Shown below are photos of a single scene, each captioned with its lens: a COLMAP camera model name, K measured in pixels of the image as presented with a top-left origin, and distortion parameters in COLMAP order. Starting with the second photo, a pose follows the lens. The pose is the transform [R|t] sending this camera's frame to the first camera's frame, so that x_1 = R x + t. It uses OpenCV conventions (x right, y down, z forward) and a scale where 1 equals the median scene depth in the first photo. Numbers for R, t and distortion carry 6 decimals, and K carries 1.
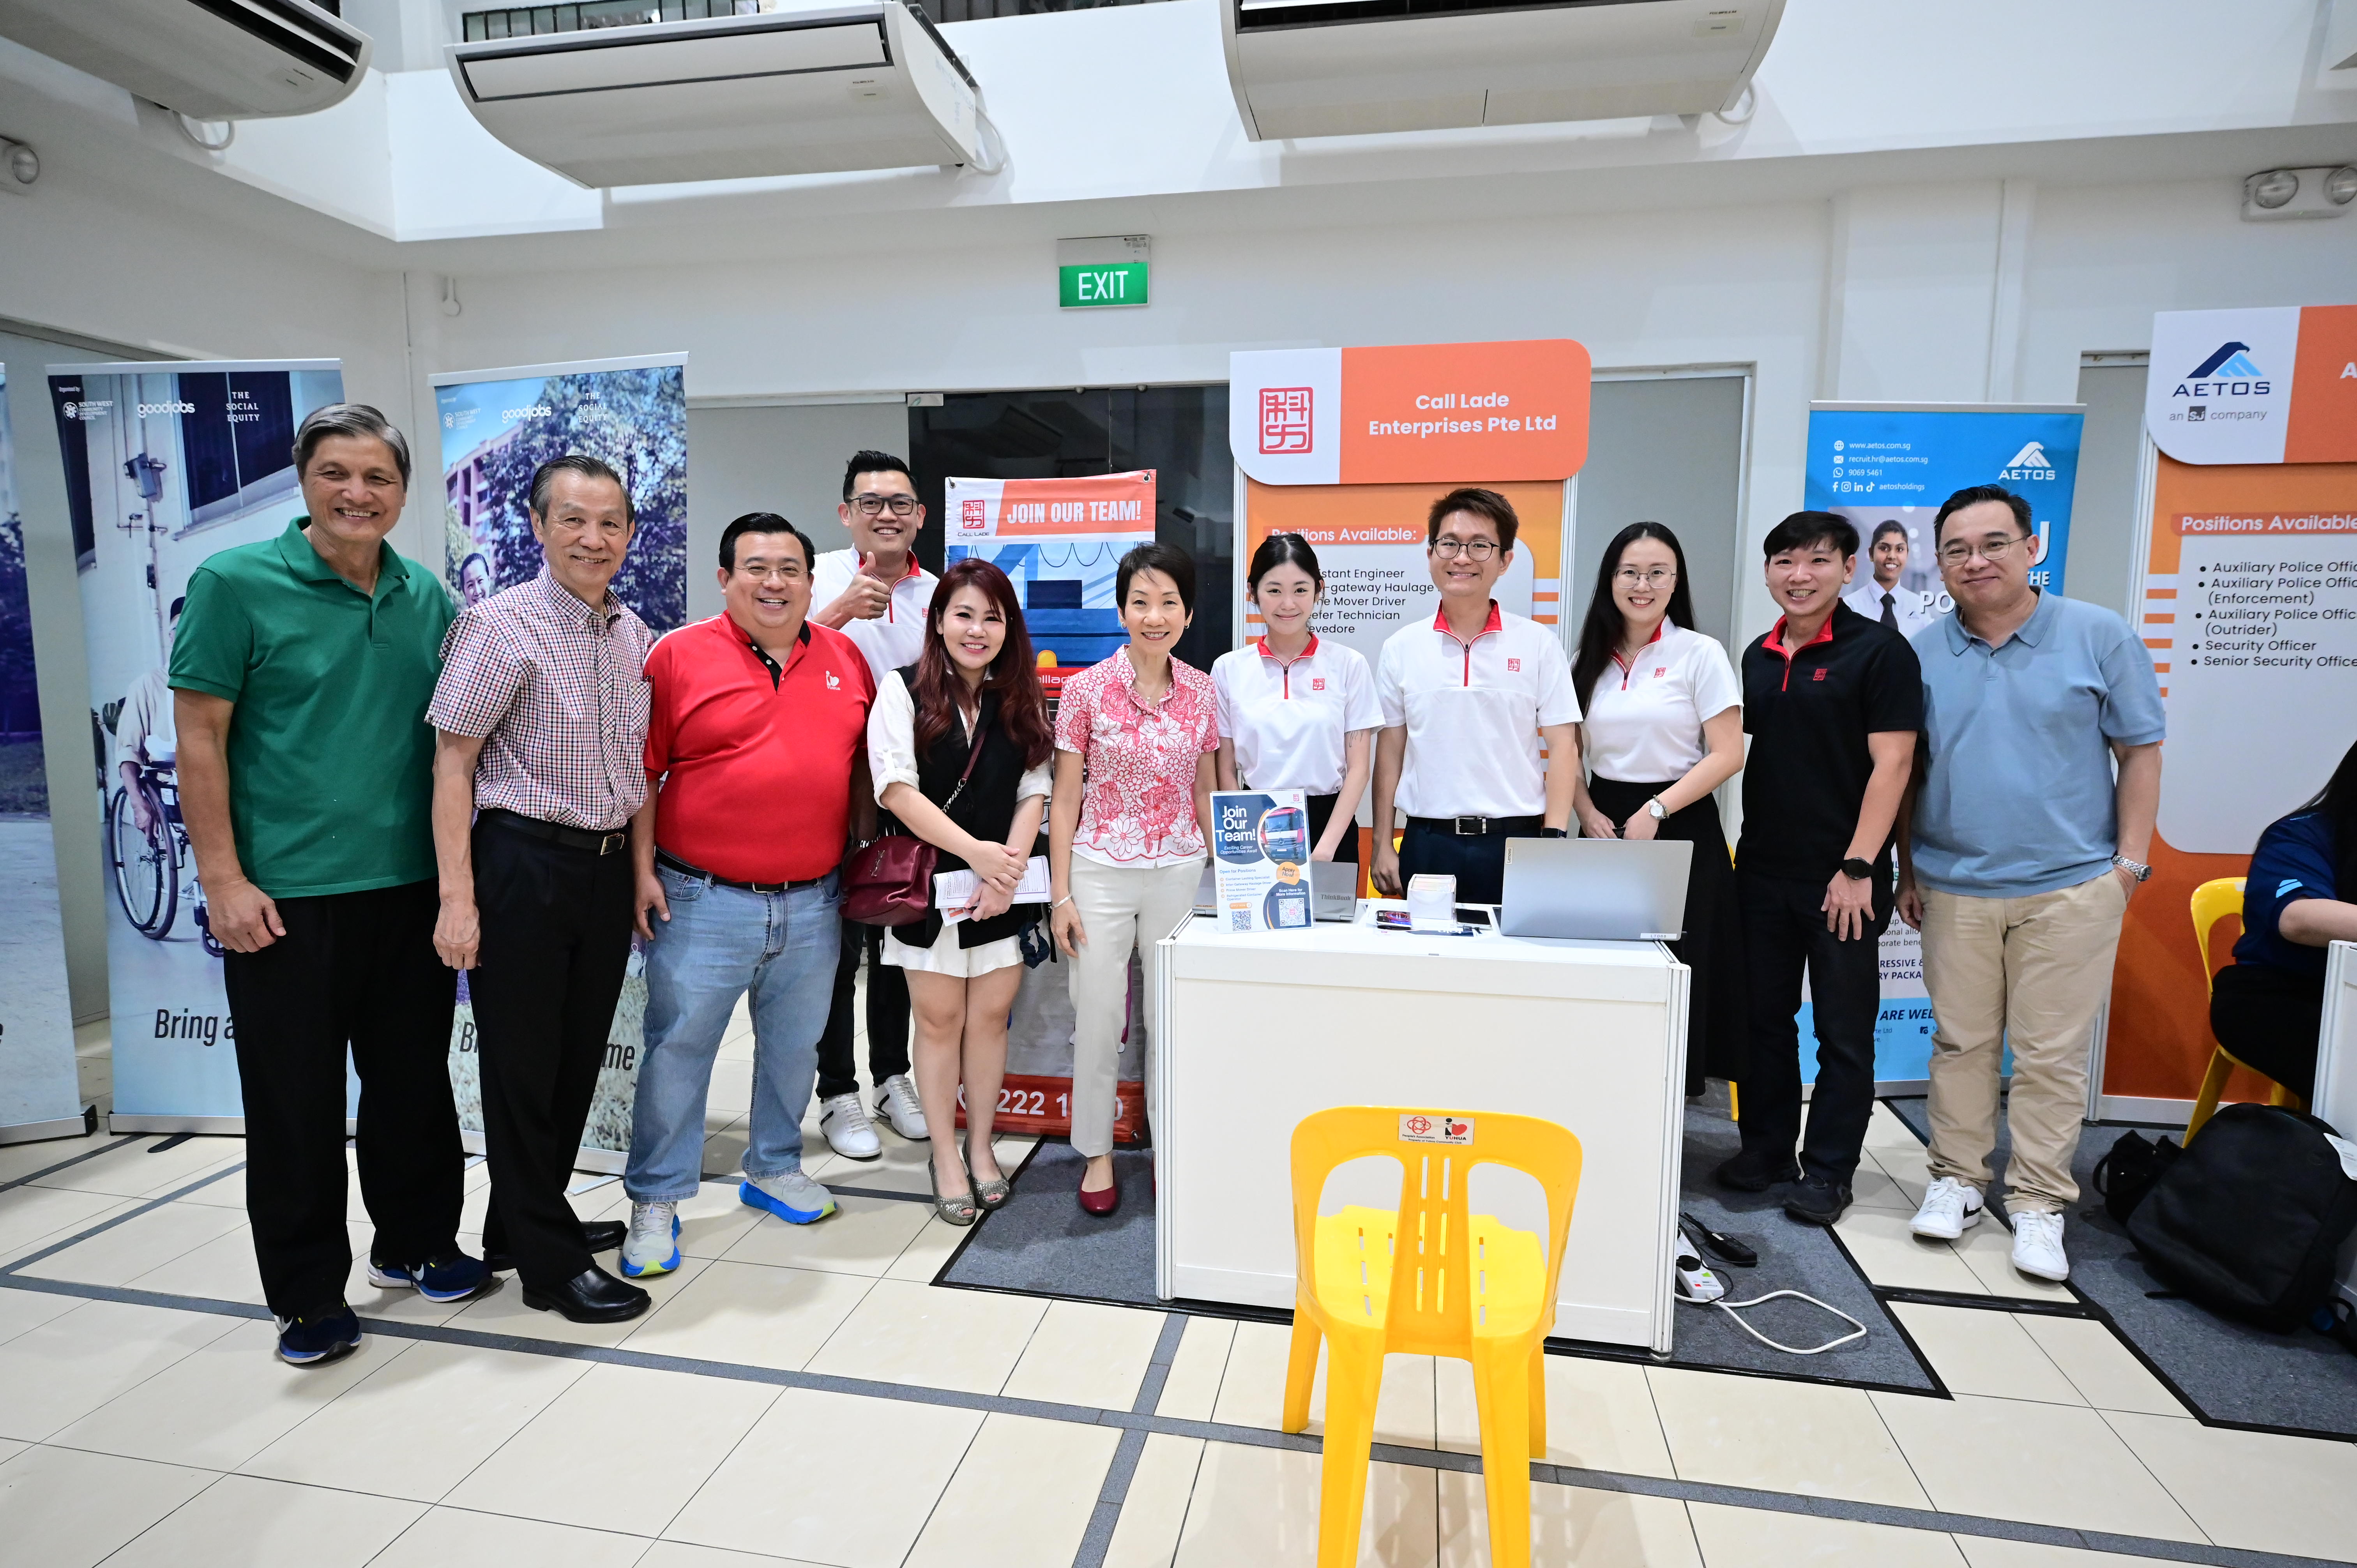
lens RADIAL K [[1226.8, 0, 1178.5], [0, 1226.8, 784.0], [0, 0, 1]] dist [-0.002494, -0.000274]
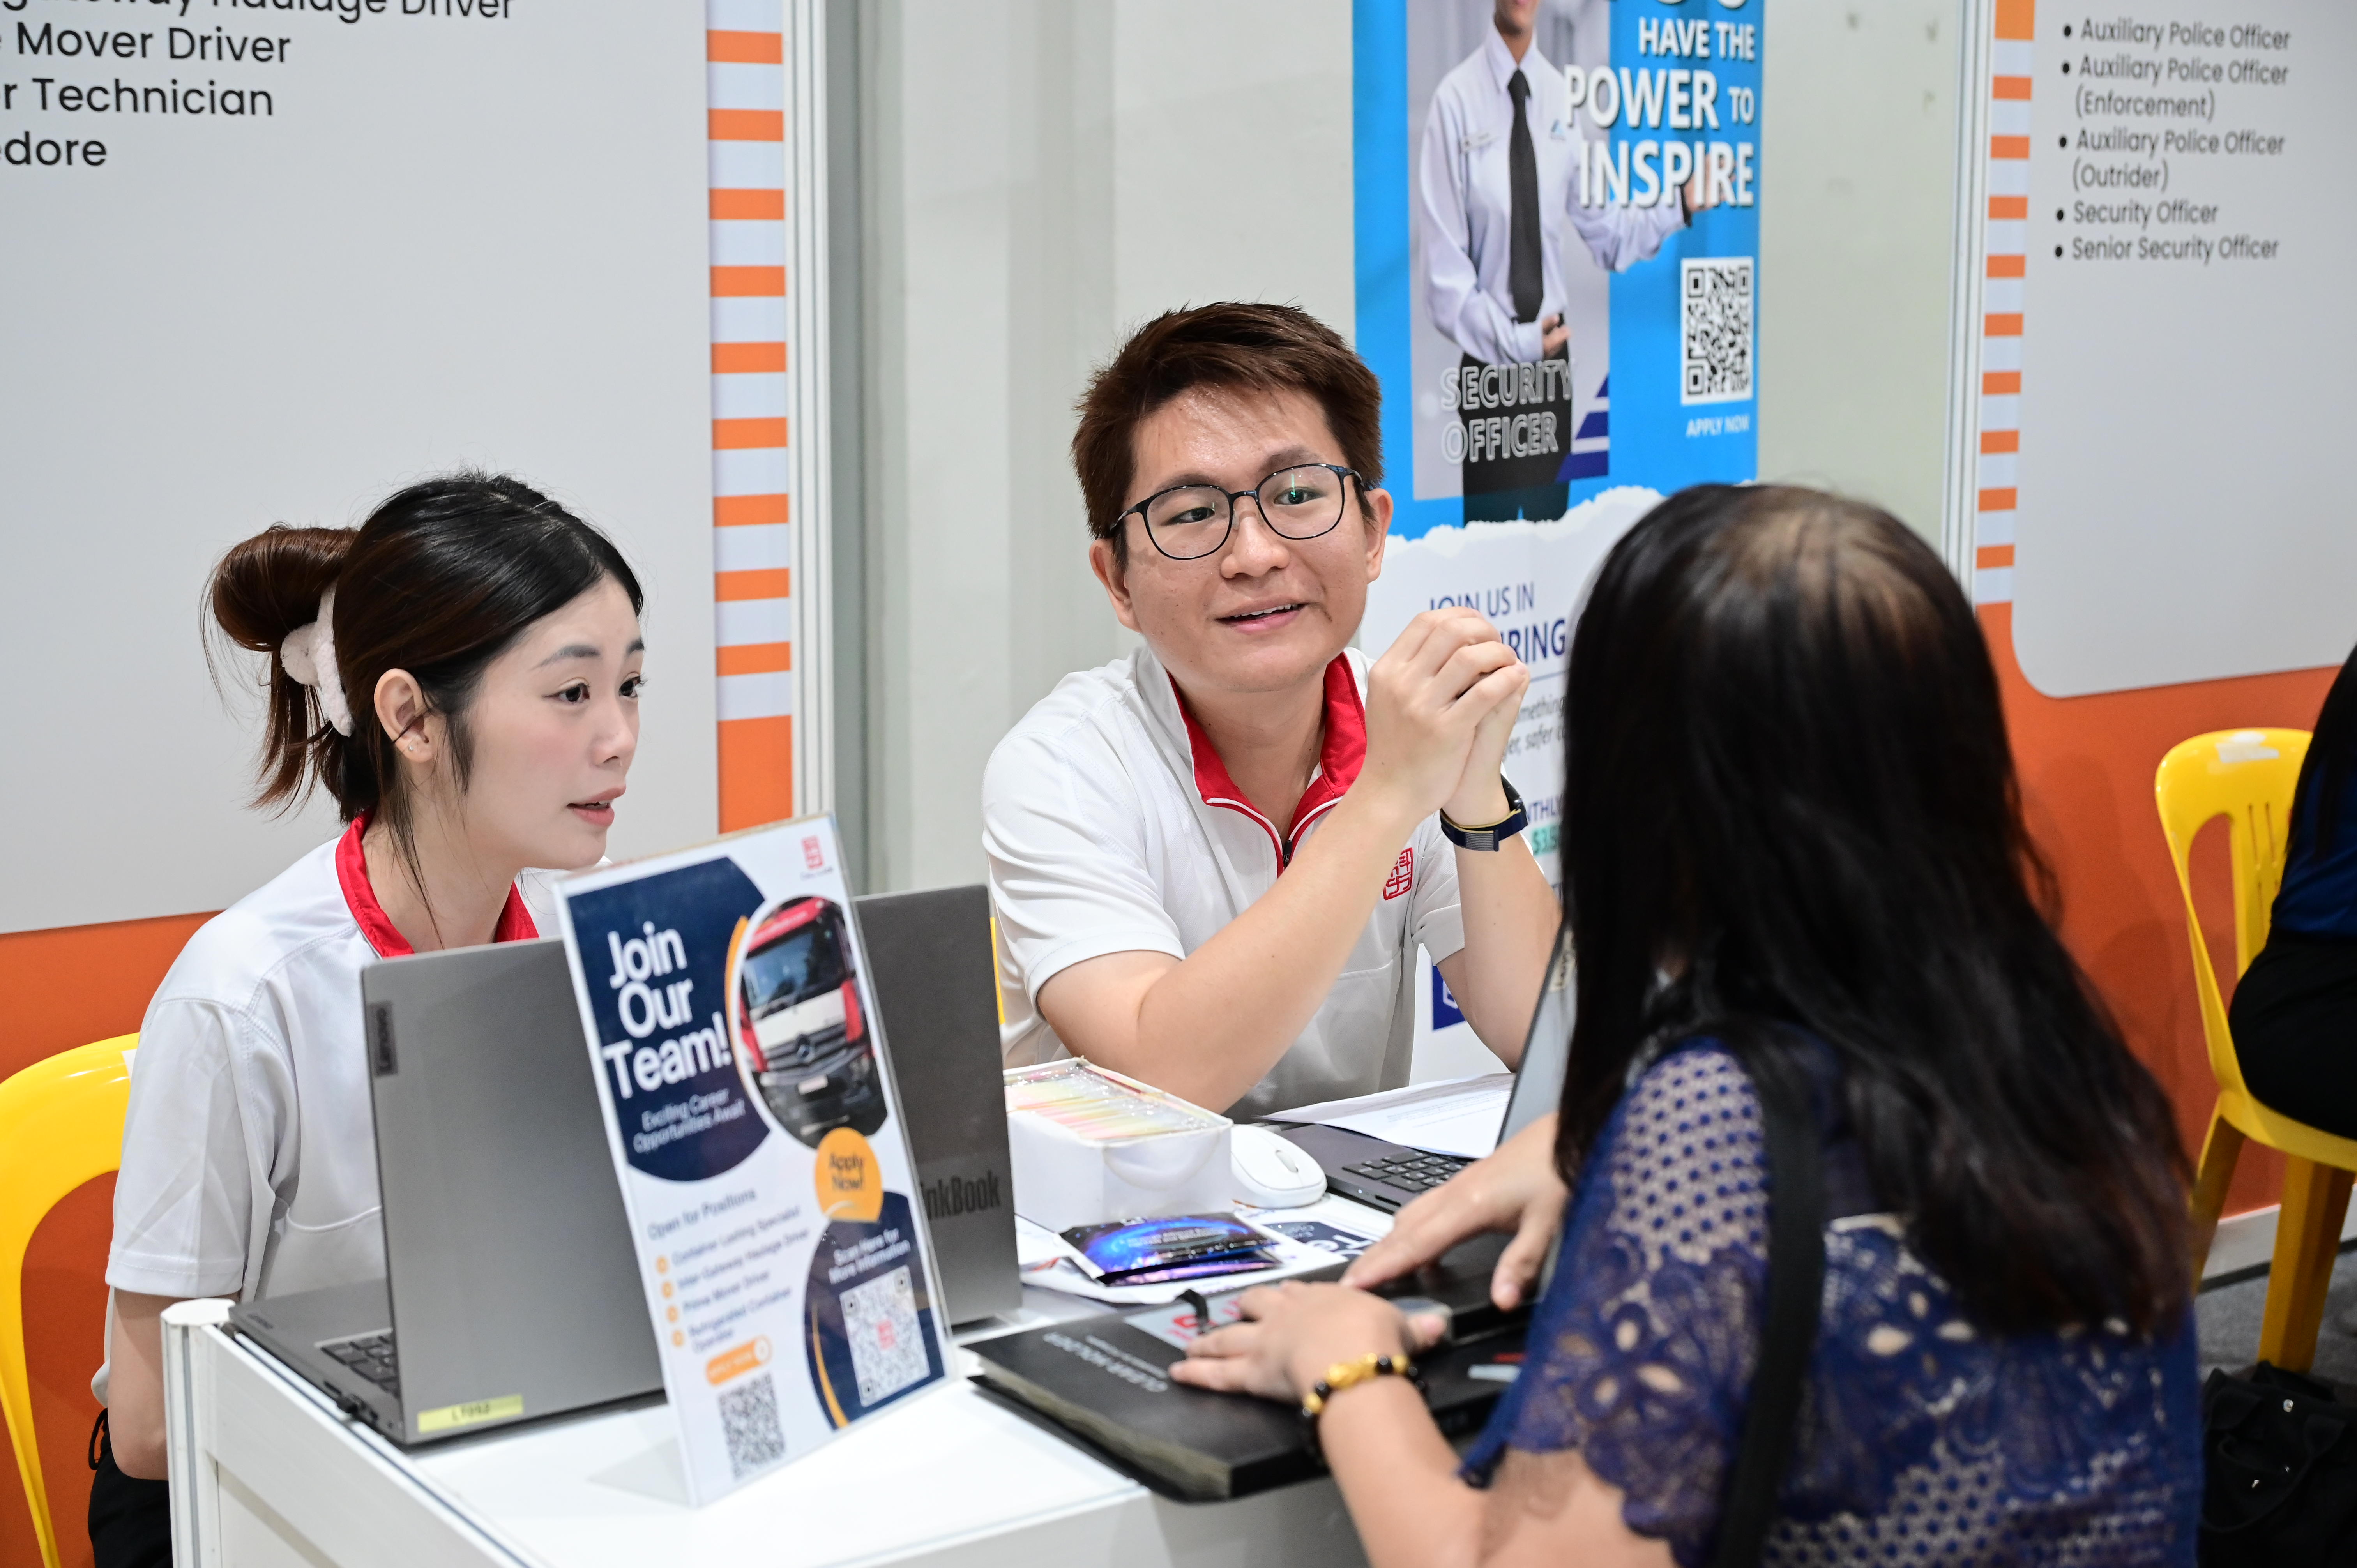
lens RADIAL K [[3417.2, 0, 1178.5], [0, 3417.2, 784.0], [0, 0, 1]] dist [0.000217, -0.001563]
pose [[0.699525, -0.117347, 0.704907, -0.247318], [0.084862, 0.993086, 0.081106, -0.038527], [-0.709551, 0.003084, 0.704647, 0.385112]]
